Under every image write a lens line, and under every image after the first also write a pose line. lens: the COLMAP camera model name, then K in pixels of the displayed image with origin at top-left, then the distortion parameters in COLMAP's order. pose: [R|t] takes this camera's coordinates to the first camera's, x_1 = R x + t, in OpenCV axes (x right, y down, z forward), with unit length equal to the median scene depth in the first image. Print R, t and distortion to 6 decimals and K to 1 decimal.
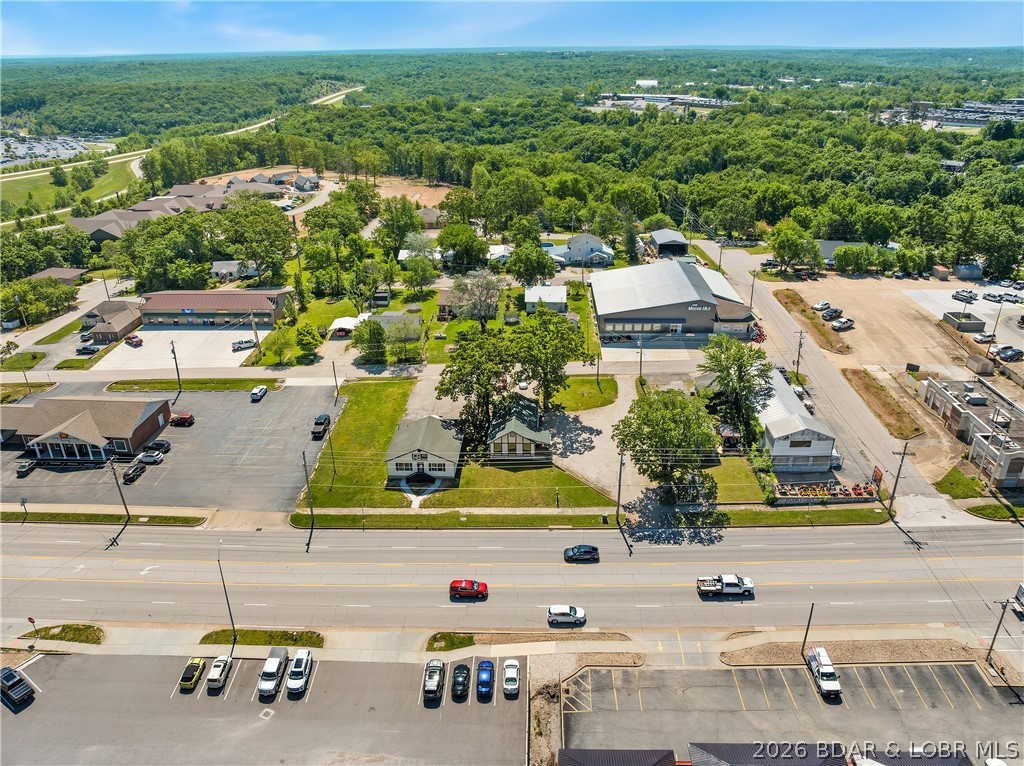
lens RADIAL K [[724.8, 0, 512.0], [0, 724.8, 383.0], [0, 0, 1]] dist [-0.028459, -0.005054]
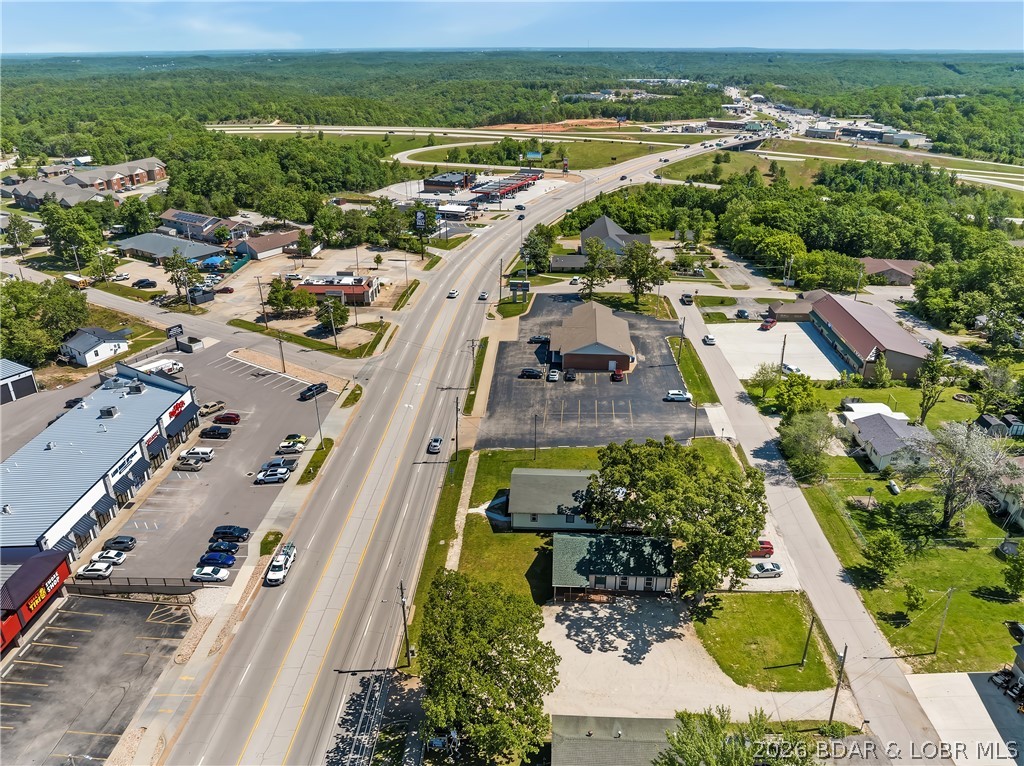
lens RADIAL K [[724.8, 0, 512.0], [0, 724.8, 383.0], [0, 0, 1]] dist [-0.028459, -0.005054]
pose [[-0.013697, 0.433770, -0.900919, 0.576614], [-0.422045, 0.814303, 0.398483, -0.328741], [0.906472, 0.385686, 0.171917, 0.709435]]
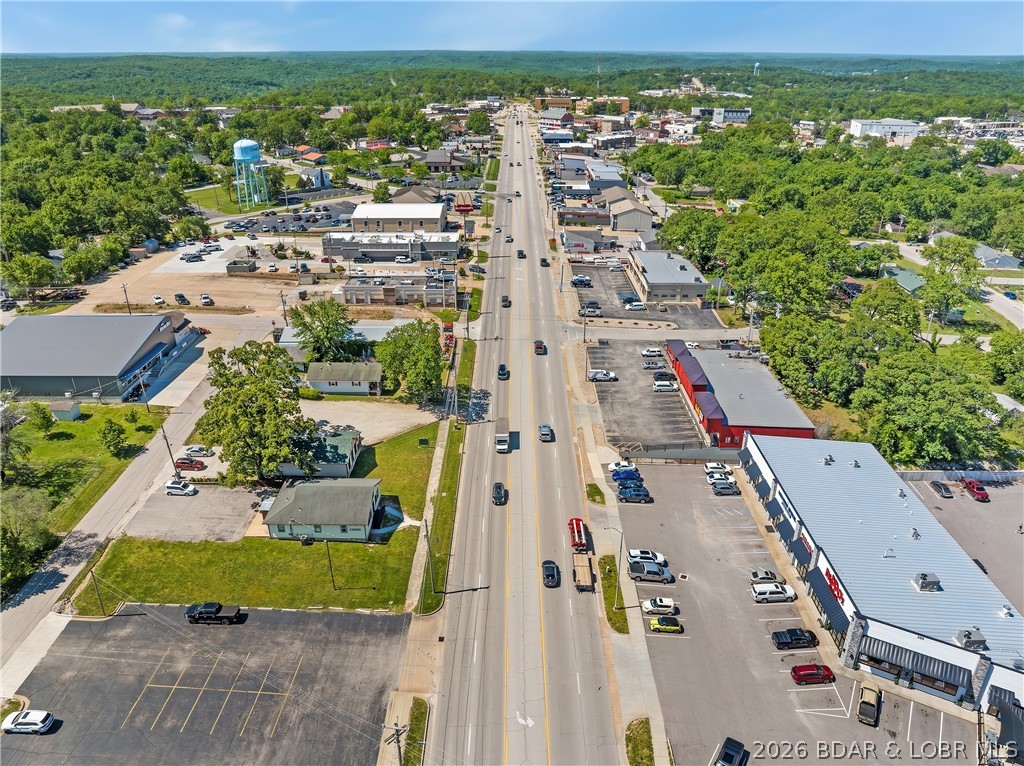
lens RADIAL K [[724.8, 0, 512.0], [0, 724.8, 383.0], [0, 0, 1]] dist [-0.028459, -0.005054]
pose [[-0.034280, -0.414467, 0.909418, -0.822444], [0.424570, 0.817721, 0.388680, -0.270037], [-0.904746, 0.399436, 0.147939, 0.577227]]
